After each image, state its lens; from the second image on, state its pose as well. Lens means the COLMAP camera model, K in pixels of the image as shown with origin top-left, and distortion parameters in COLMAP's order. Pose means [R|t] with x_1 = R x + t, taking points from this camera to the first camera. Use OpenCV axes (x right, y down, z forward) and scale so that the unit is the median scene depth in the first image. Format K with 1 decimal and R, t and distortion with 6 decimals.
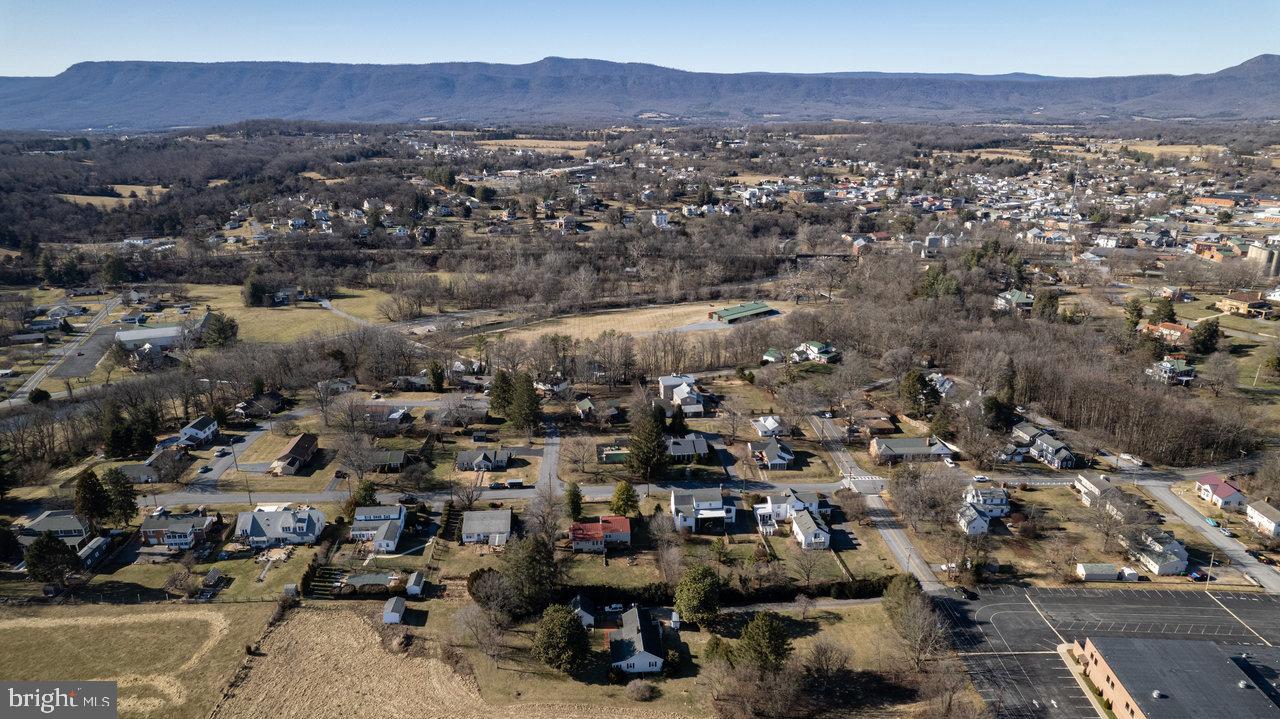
lens RADIAL K [[819.5, 0, 639.4], [0, 819.5, 367.4], [0, 0, 1]] dist [-0.083633, 0.077142]
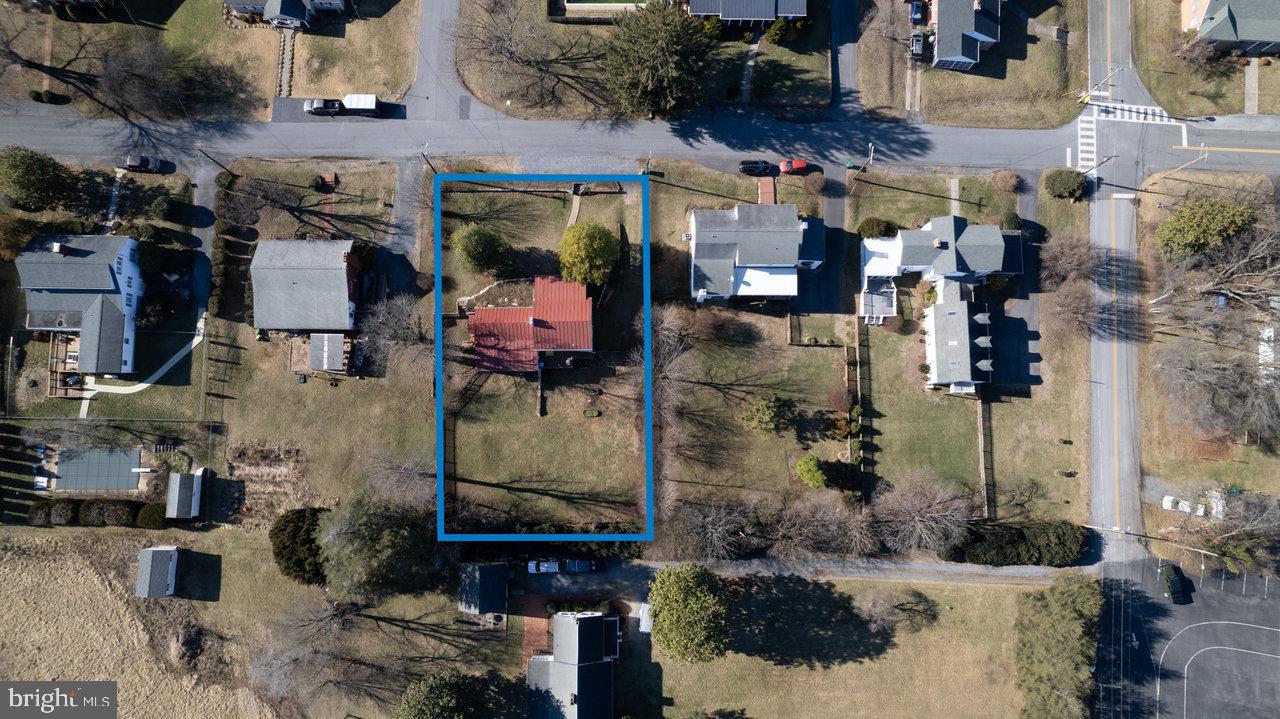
lens RADIAL K [[819.5, 0, 639.4], [0, 819.5, 367.4], [0, 0, 1]] dist [-0.083633, 0.077142]
pose [[0.995416, 0.095551, 0.004125, 0.016717], [-0.043015, 0.408758, 0.911629, -0.250371], [0.085421, -0.907627, 0.410994, 0.806803]]
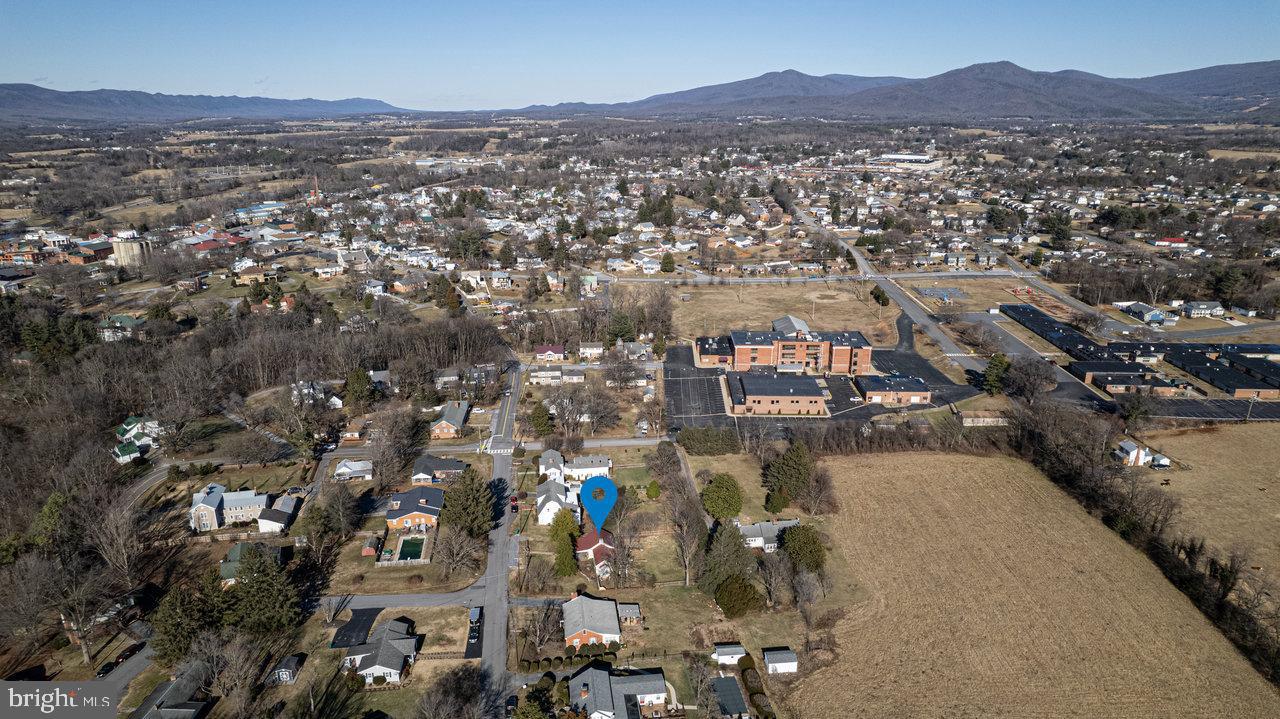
lens RADIAL K [[819.5, 0, 639.4], [0, 819.5, 367.4], [0, 0, 1]] dist [-0.083633, 0.077142]
pose [[-0.045397, -0.299116, 0.953136, -0.924833], [0.309297, 0.903027, 0.298122, -0.274979], [-0.949881, 0.308336, 0.051521, 0.870953]]
